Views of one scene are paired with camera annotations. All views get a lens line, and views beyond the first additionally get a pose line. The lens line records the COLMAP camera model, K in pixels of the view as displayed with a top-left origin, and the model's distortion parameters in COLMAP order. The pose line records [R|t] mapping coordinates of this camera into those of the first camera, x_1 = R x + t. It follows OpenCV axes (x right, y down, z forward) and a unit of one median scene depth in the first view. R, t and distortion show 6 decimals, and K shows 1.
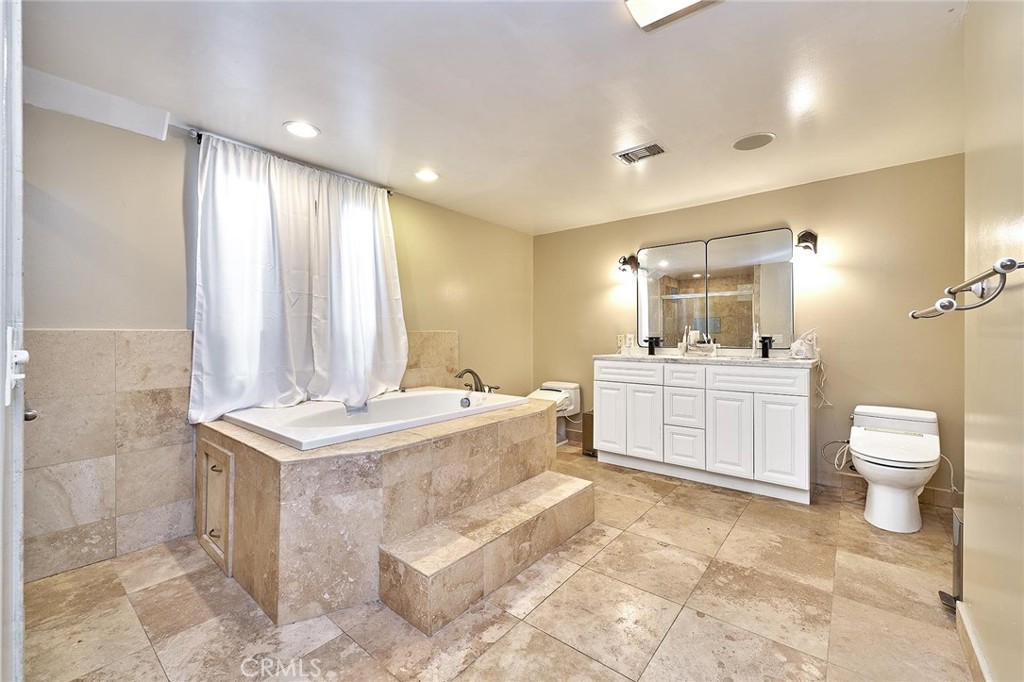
lens RADIAL K [[421.0, 0, 515.9], [0, 421.0, 333.3], [0, 0, 1]] dist [0.001278, 0.000411]
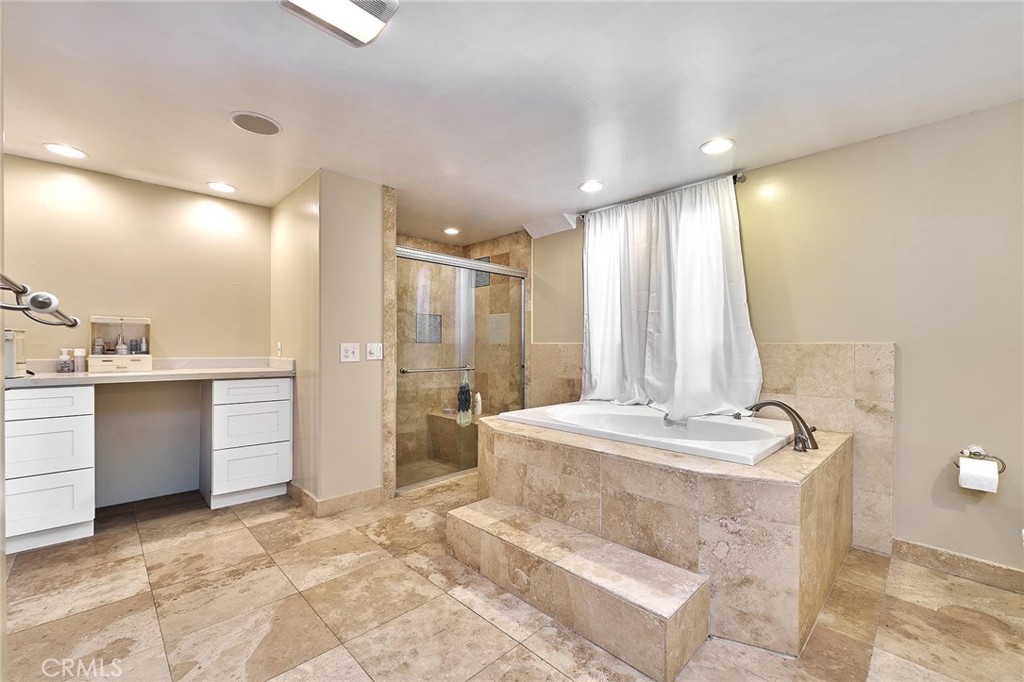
lens RADIAL K [[421.0, 0, 516.7], [0, 421.0, 345.6], [0, 0, 1]] dist [0.001278, 0.000411]
pose [[-0.106987, 0.001781, -0.994259, 0.885333], [-0.002241, 0.999995, 0.002032, -0.001533], [0.994258, 0.002445, -0.106982, 1.017830]]
